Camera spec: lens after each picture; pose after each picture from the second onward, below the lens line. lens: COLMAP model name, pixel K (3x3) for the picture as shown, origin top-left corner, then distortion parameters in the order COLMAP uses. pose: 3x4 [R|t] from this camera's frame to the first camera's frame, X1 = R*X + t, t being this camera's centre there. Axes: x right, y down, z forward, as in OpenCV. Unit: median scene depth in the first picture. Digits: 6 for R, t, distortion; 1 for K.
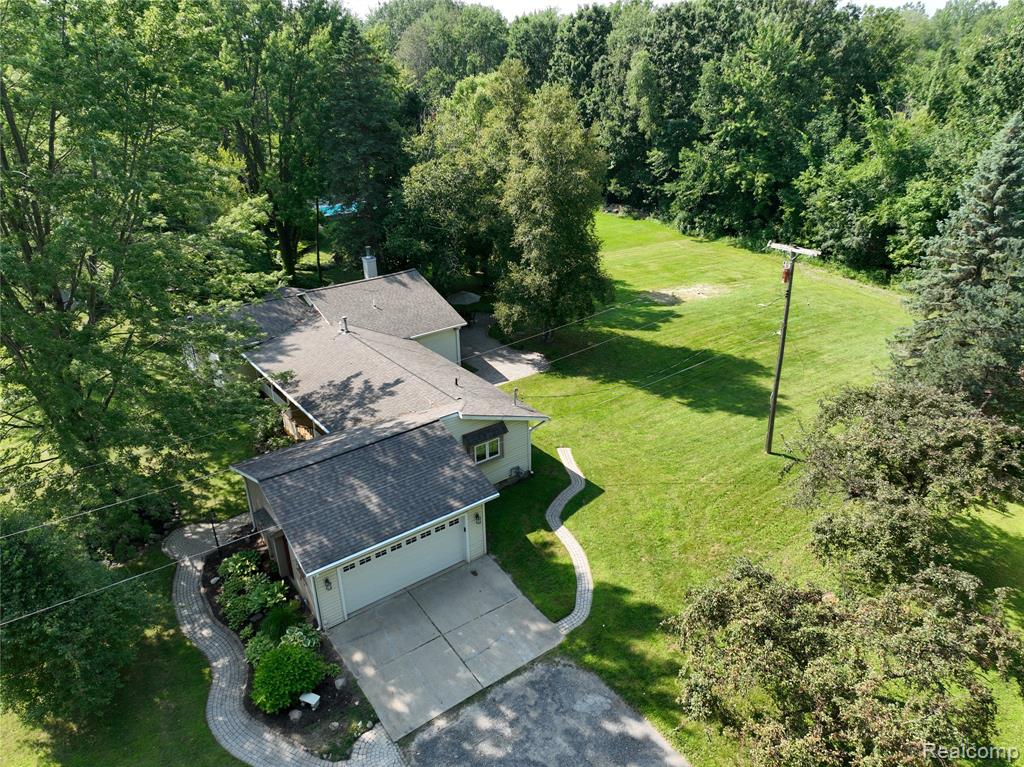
lens RADIAL K [[717.6, 0, 512.0], [0, 717.6, 383.5], [0, 0, 1]] dist [0.003808, 0.001239]
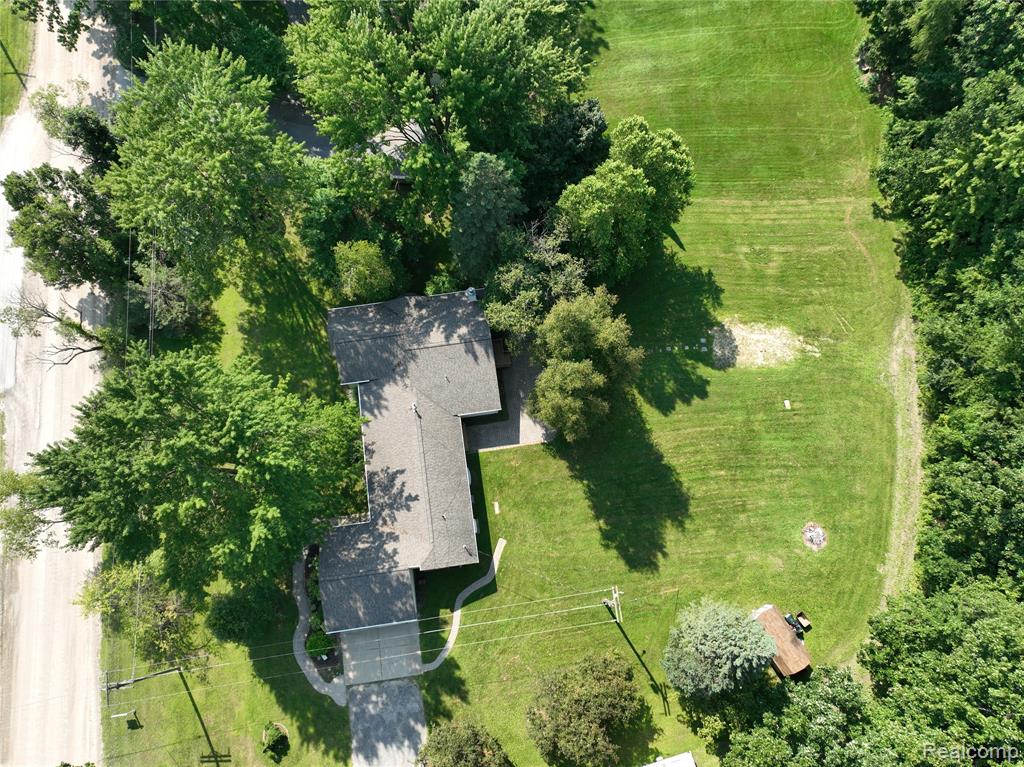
lens RADIAL K [[700.6, 0, 512.0], [0, 700.6, 383.5], [0, 0, 1]] dist [-0.038859, 0.000040]
pose [[0.881711, 0.451203, -0.137848, 0.154083], [-0.200725, 0.623175, 0.755885, -1.473192], [0.426961, -0.638803, 0.640027, 0.171481]]
